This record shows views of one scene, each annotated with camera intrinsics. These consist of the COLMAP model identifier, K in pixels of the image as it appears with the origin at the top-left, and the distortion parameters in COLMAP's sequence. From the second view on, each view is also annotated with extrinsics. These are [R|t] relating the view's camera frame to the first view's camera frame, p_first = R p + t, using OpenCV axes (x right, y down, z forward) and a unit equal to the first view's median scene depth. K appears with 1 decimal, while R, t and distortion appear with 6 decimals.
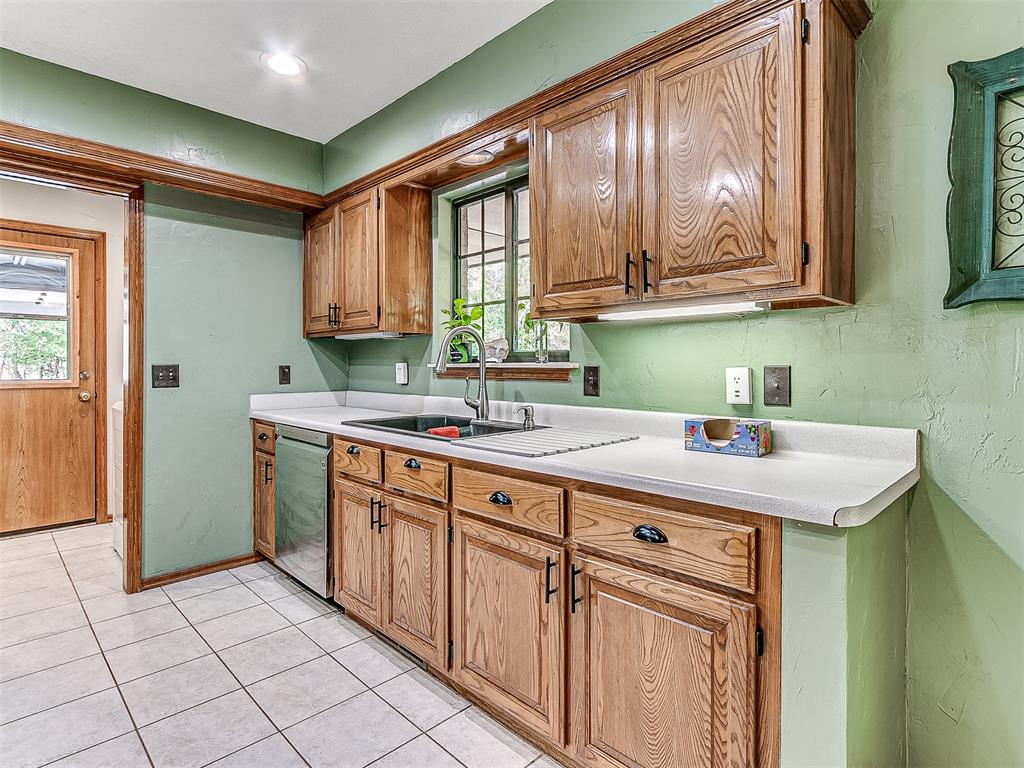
lens RADIAL K [[541.8, 0, 497.6], [0, 541.8, 369.5], [0, 0, 1]] dist [0.000991, 0.000392]
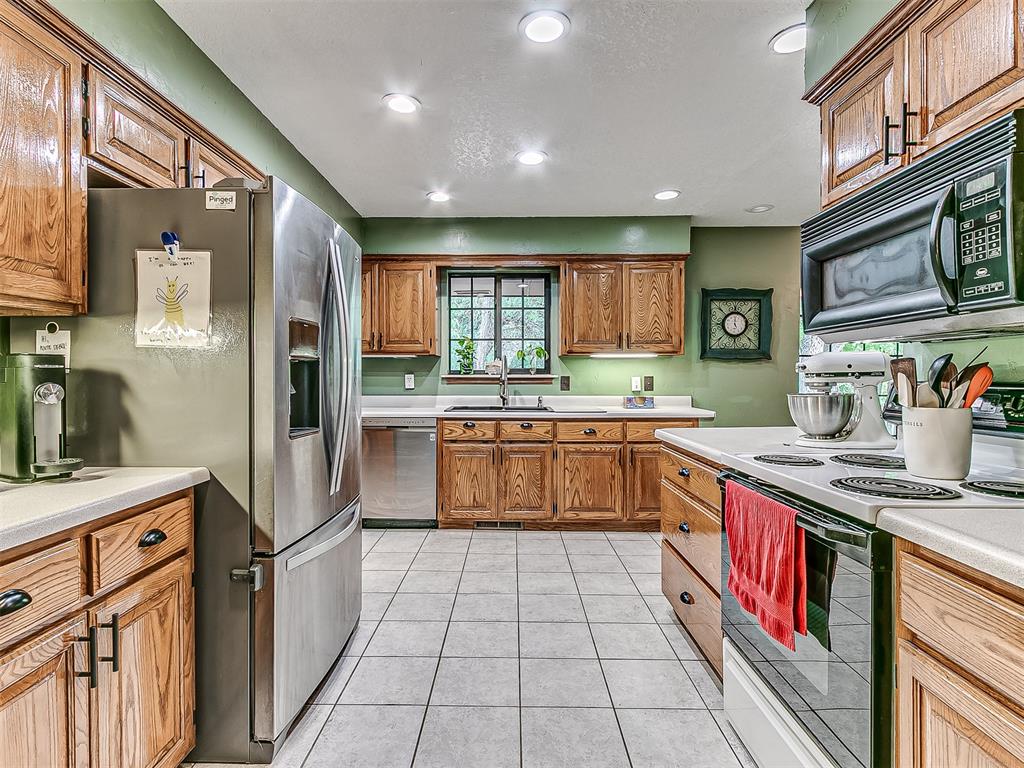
lens RADIAL K [[536.6, 0, 507.0], [0, 536.6, 382.7], [0, 0, 1]] dist [0.000100, 0.000407]
pose [[0.710634, -0.009955, 0.703492, -1.131485], [0.006306, 0.999950, 0.007781, 0.000541], [-0.703534, -0.001093, 0.710661, -0.255040]]
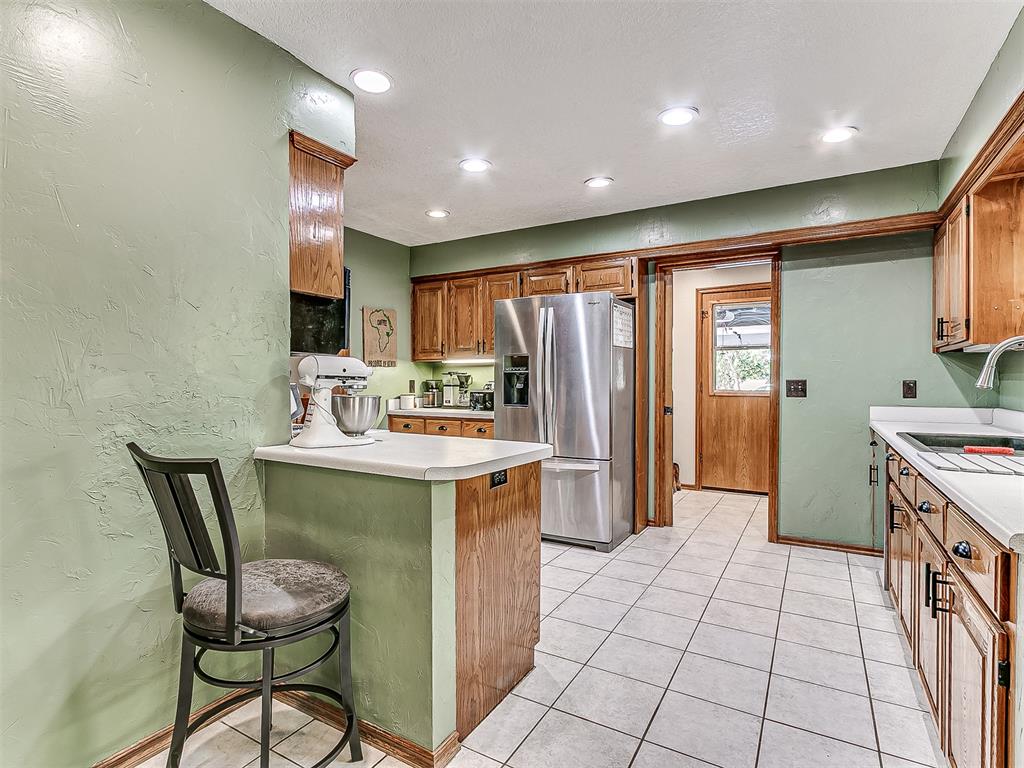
lens RADIAL K [[535.9, 0, 498.9], [0, 535.9, 382.5], [0, 0, 1]] dist [0.001188, 0.000207]
pose [[0.258752, 0.003261, -0.965938, 0.458647], [-0.008549, 0.999963, 0.001086, 0.002299], [0.965906, 0.007976, 0.258770, -0.042349]]
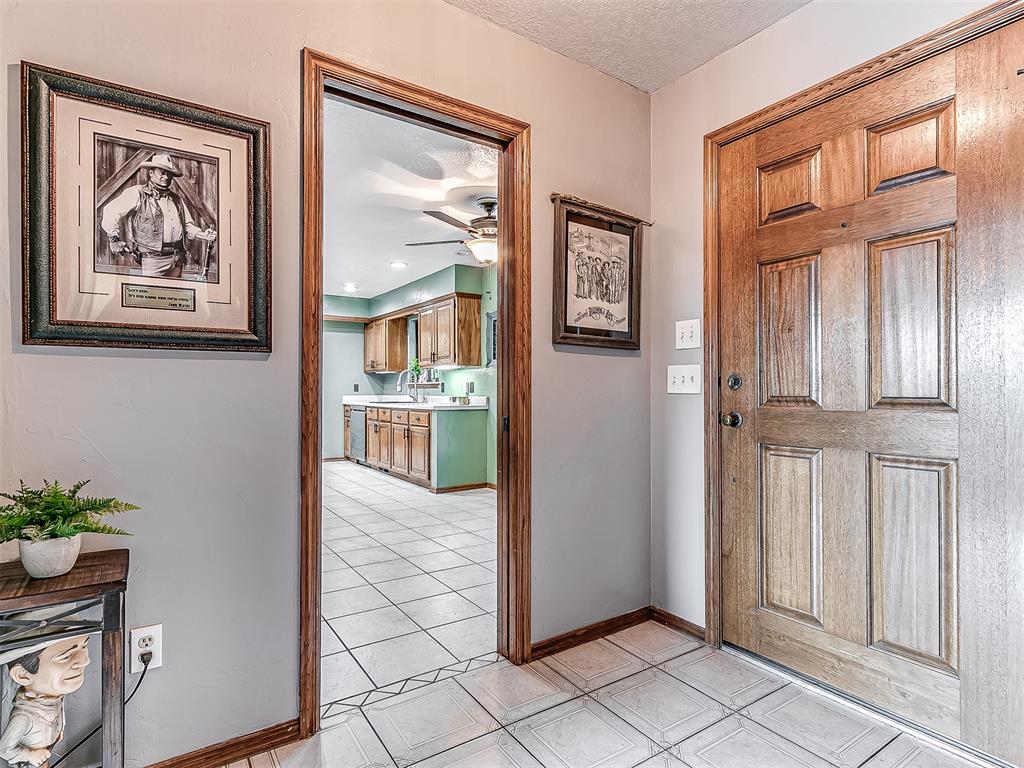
lens RADIAL K [[541.0, 0, 511.0], [0, 541.0, 386.7], [0, 0, 1]] dist [0.004226, 0.000046]
pose [[0.985696, -0.004831, -0.168463, 0.850166], [0.001702, 0.999823, -0.018711, 0.059577], [0.168523, 0.018157, 0.985530, -1.565057]]
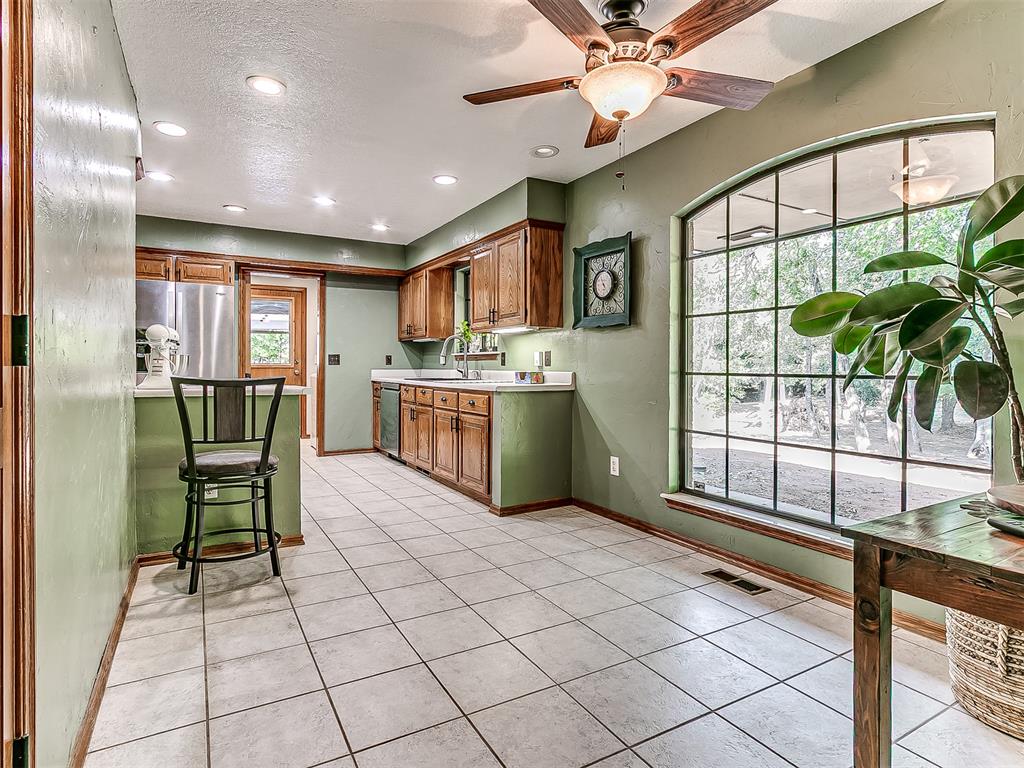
lens RADIAL K [[543.3, 0, 526.8], [0, 543.3, 366.7], [0, 0, 1]] dist [0.000776, 0.000136]
pose [[0.977412, 0.001006, -0.211341, 0.591340], [-0.002910, 0.999958, -0.008699, 0.056866], [0.211323, 0.009118, 0.977374, -0.949090]]
